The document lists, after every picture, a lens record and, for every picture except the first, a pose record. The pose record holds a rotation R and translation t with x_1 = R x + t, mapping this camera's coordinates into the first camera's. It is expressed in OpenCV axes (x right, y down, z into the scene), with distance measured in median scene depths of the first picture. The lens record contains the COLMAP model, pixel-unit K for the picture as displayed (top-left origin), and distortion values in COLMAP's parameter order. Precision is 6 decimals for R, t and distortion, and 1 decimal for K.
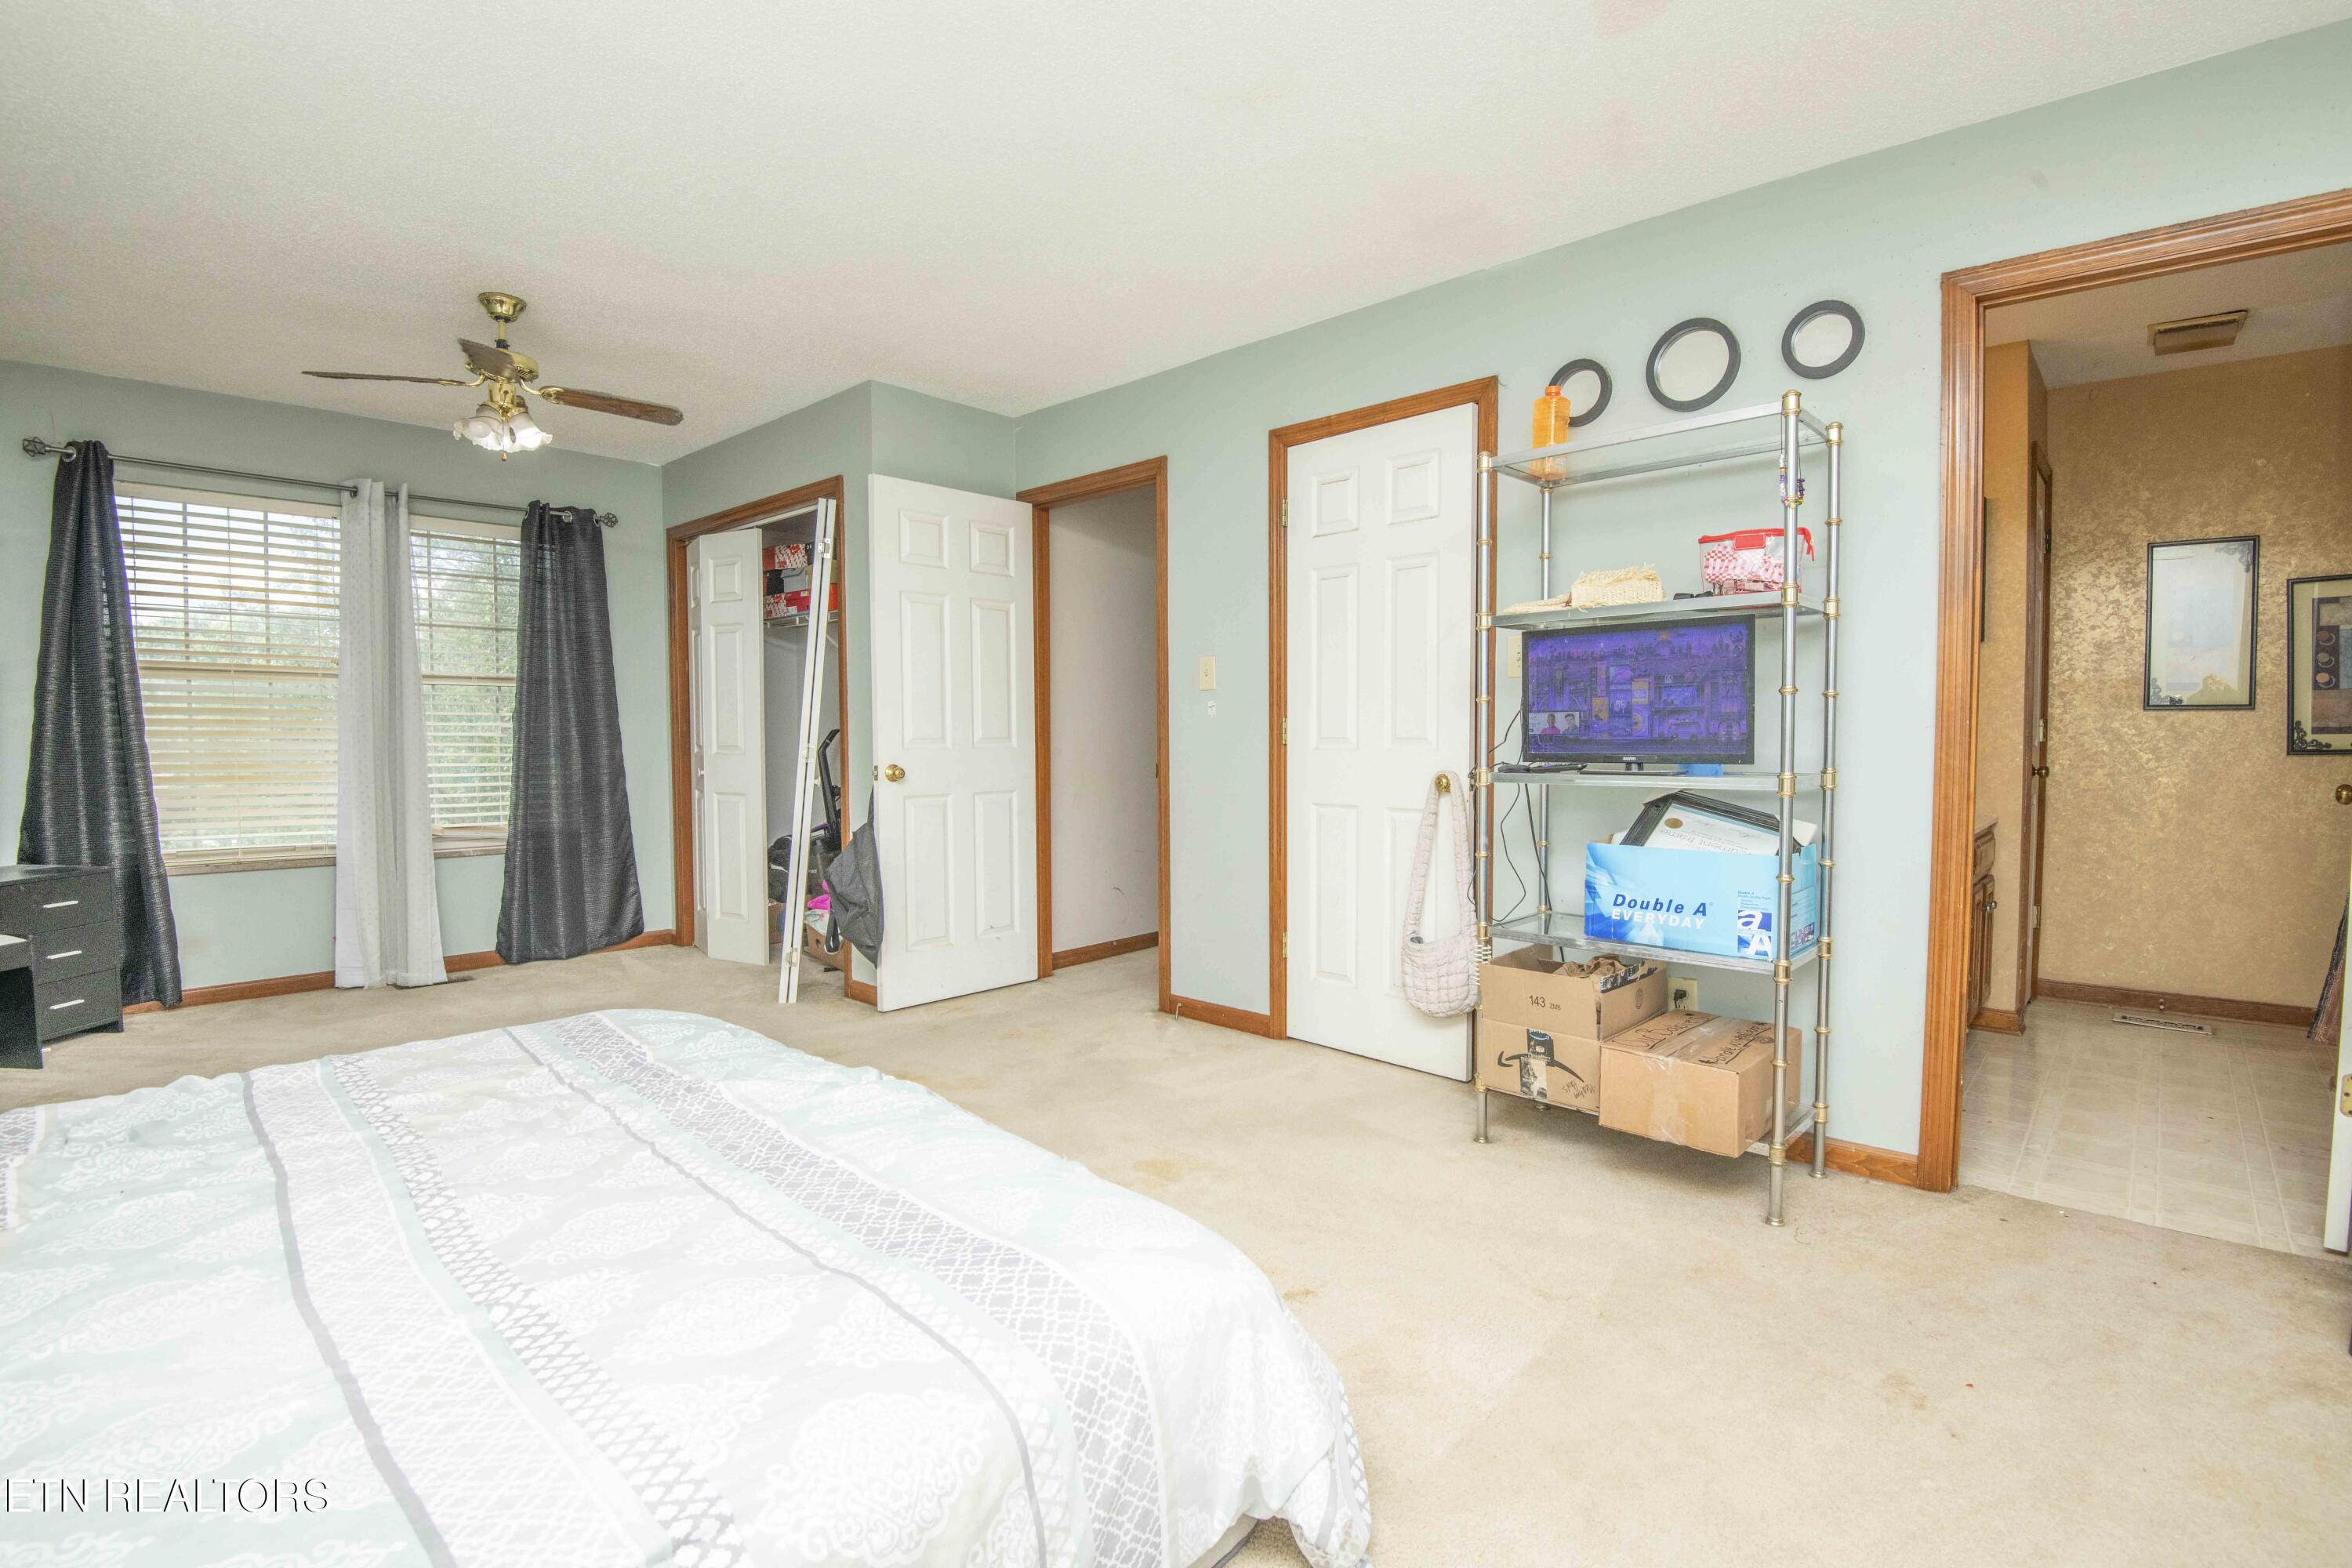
lens RADIAL K [[1078.7, 0, 1184.6], [0, 1078.7, 784.7], [0, 0, 1]] dist [-0.008190, -0.017326]
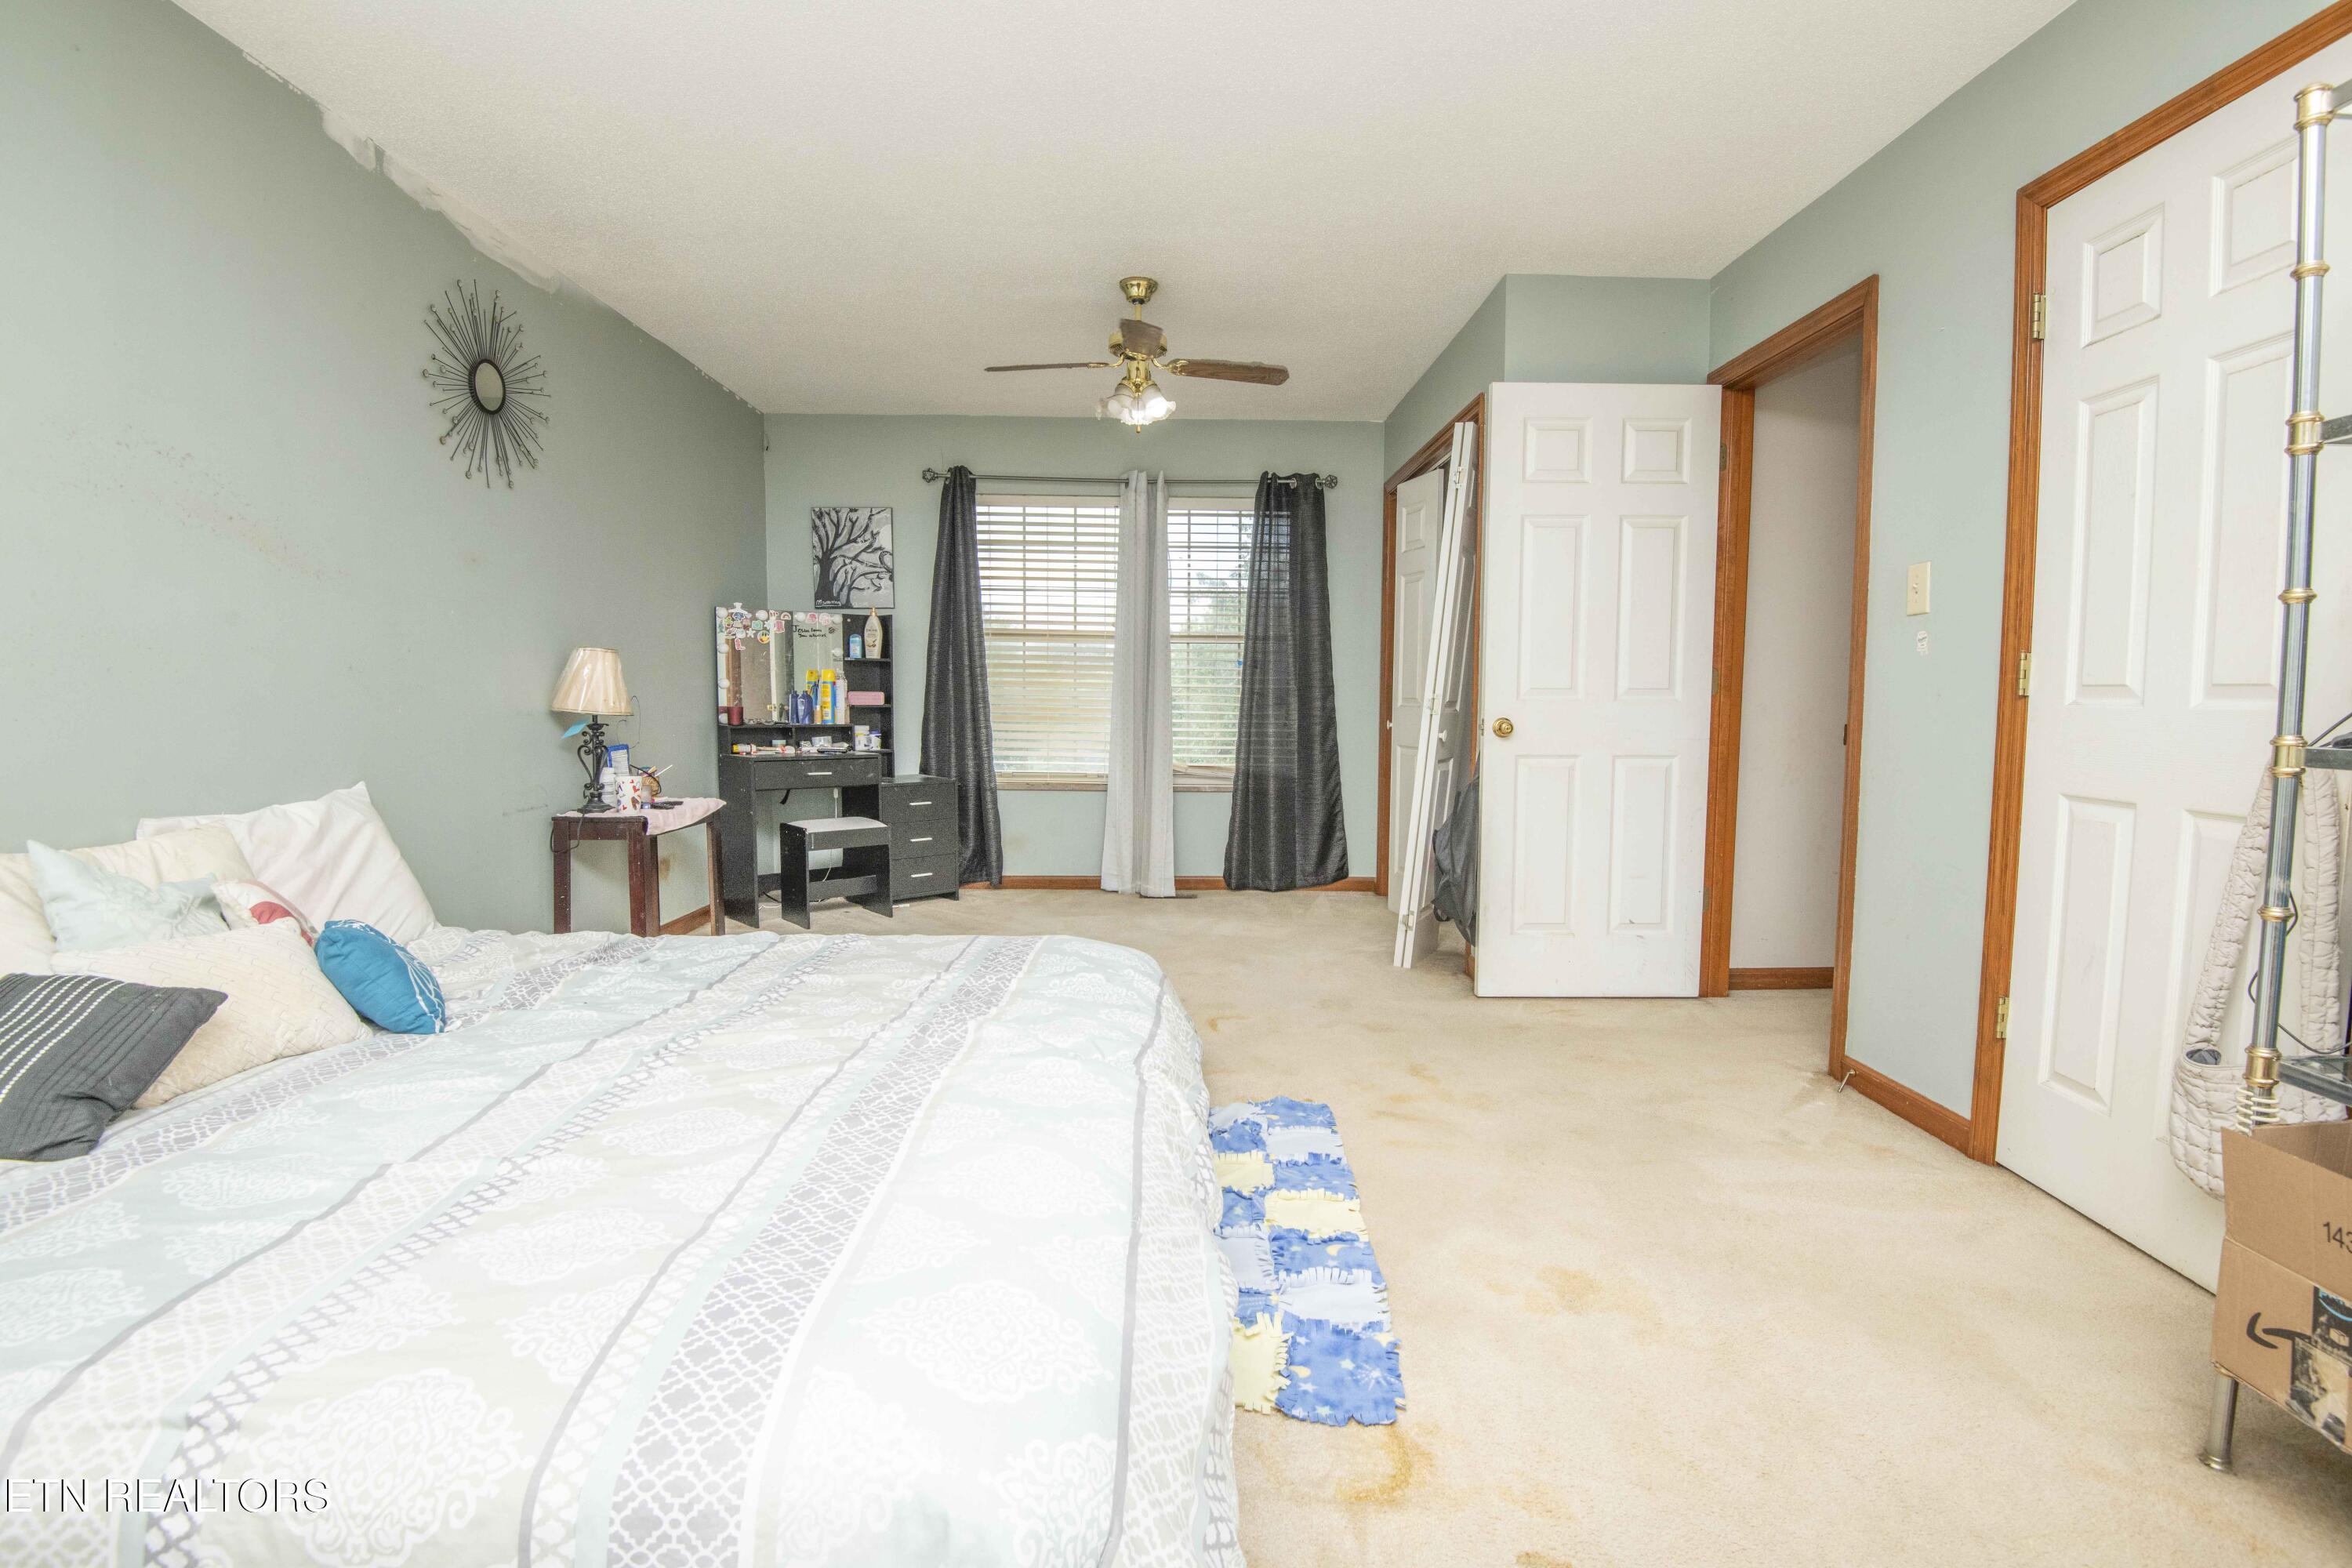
lens RADIAL K [[1086.3, 0, 1176.0], [0, 1086.3, 784.0], [0, 0, 1]] dist [-0.001681, -0.026567]
pose [[0.693819, 0.064317, -0.717272, 0.177965], [-0.040769, 0.997915, 0.050045, 0.001276], [0.718995, -0.005480, 0.694994, 0.200391]]
